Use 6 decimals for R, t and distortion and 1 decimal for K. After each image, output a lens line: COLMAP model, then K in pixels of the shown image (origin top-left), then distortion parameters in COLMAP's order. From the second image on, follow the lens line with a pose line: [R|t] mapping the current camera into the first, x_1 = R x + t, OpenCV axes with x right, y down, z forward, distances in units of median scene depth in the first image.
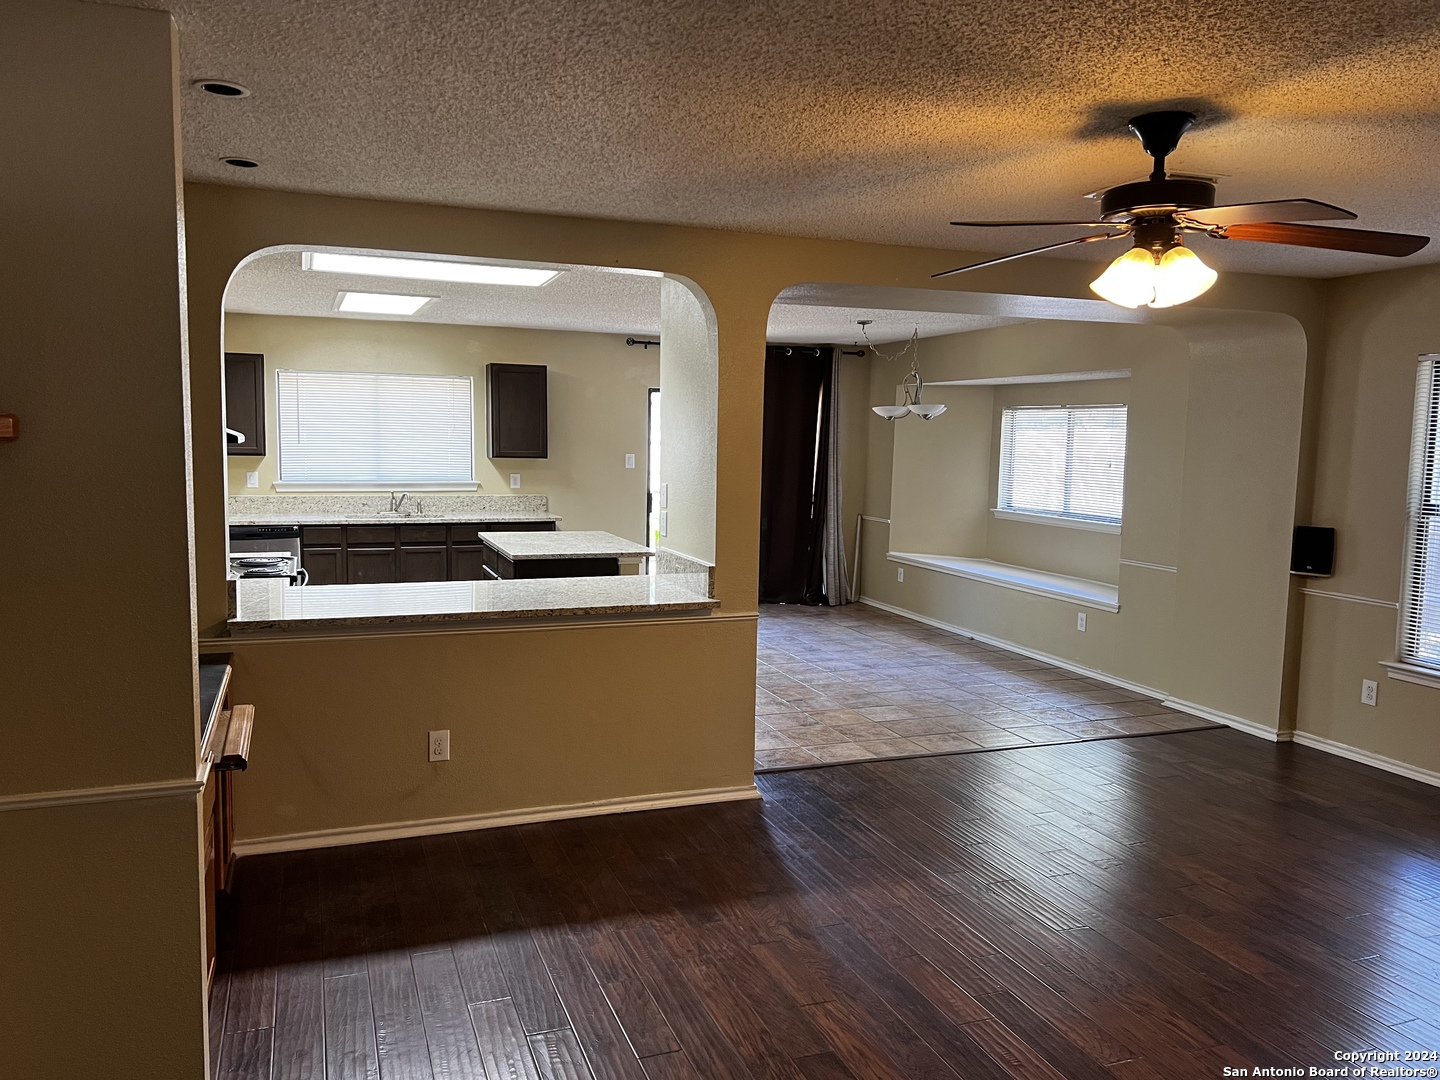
lens RADIAL K [[1084.3, 0, 722.0], [0, 1084.3, 557.9], [0, 0, 1]] dist [0.161555, -0.262132]
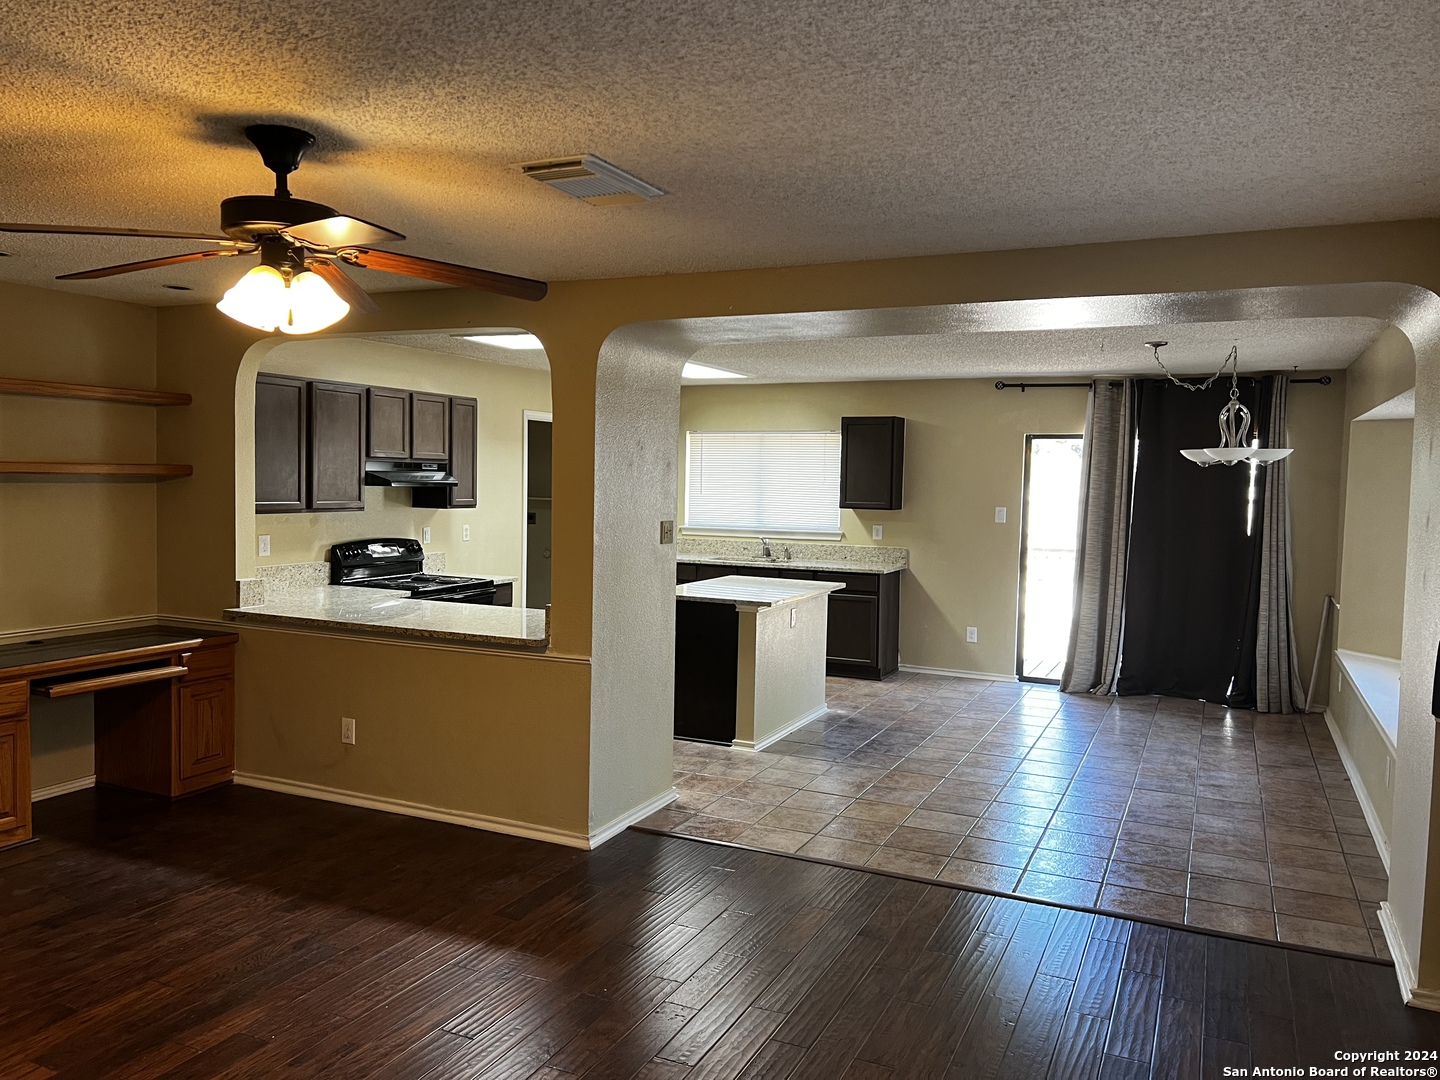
lens RADIAL K [[1096.3, 0, 715.5], [0, 1096.3, 545.7], [0, 0, 1]] dist [0.068696, -0.075045]
pose [[0.694738, 0.042259, -0.718021, 0.635280], [-0.089873, 0.995549, -0.028366, -0.024963], [0.713626, 0.084238, 0.695443, 0.298660]]
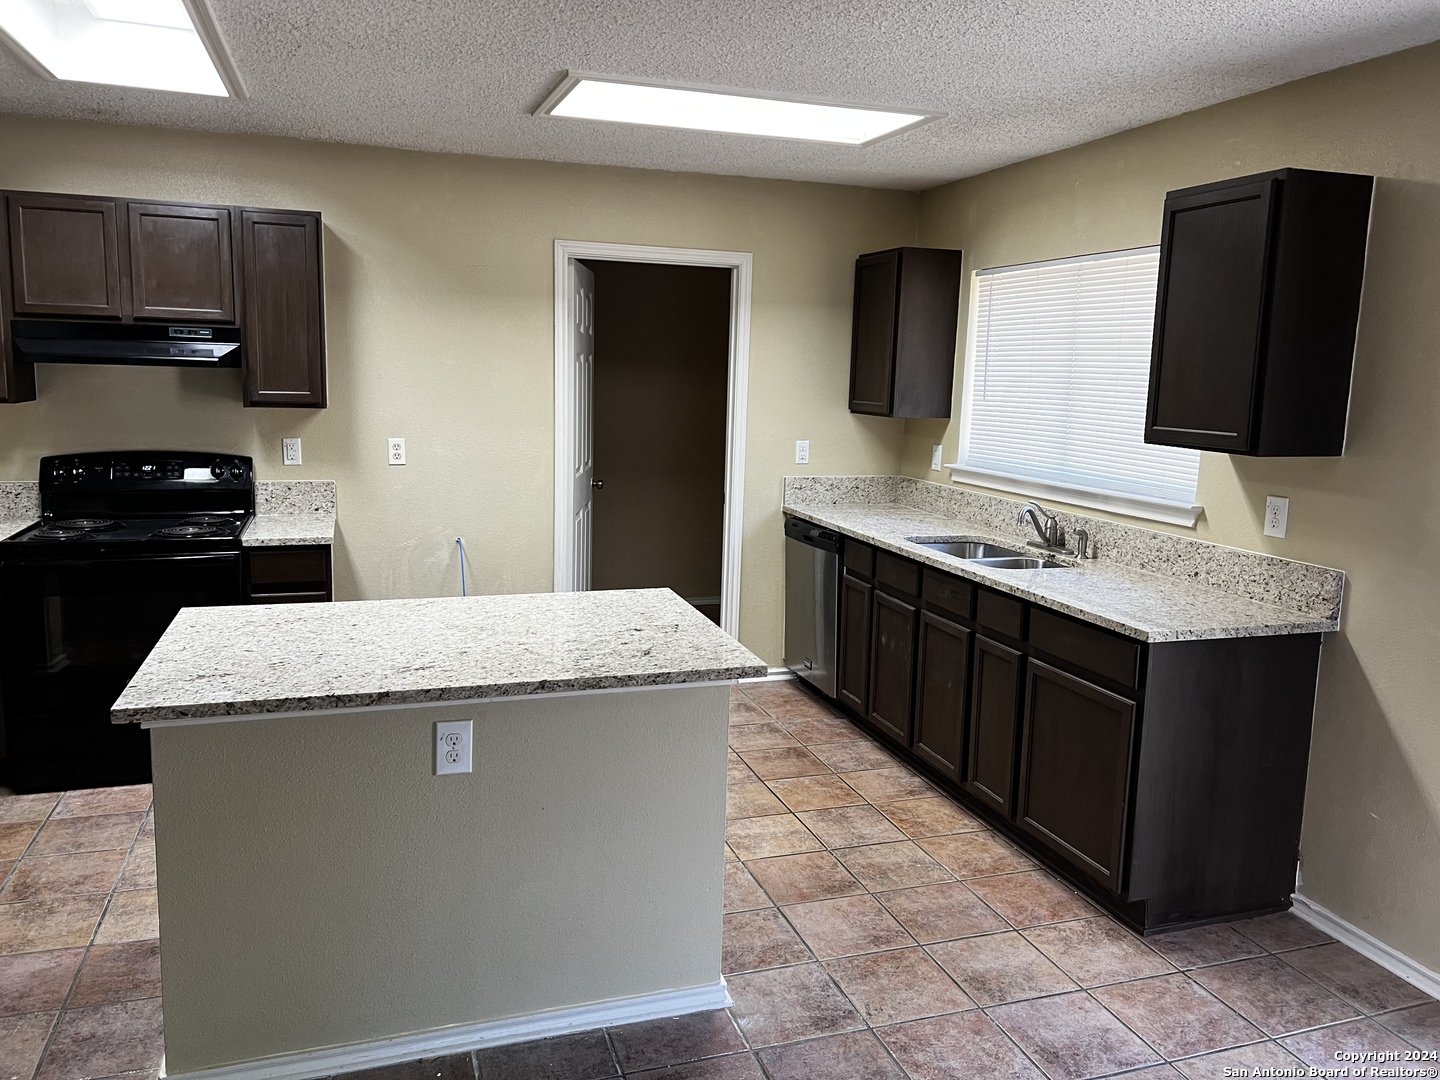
lens RADIAL K [[1088.9, 0, 720.0], [0, 1088.9, 540.0], [0, 0, 1]] dist [0.147917, -0.176497]
pose [[-0.050435, 0.143536, -0.988359, 0.267416], [-0.141157, 0.978660, 0.149330, -0.136834], [0.988702, 0.147046, -0.029098, 1.240288]]
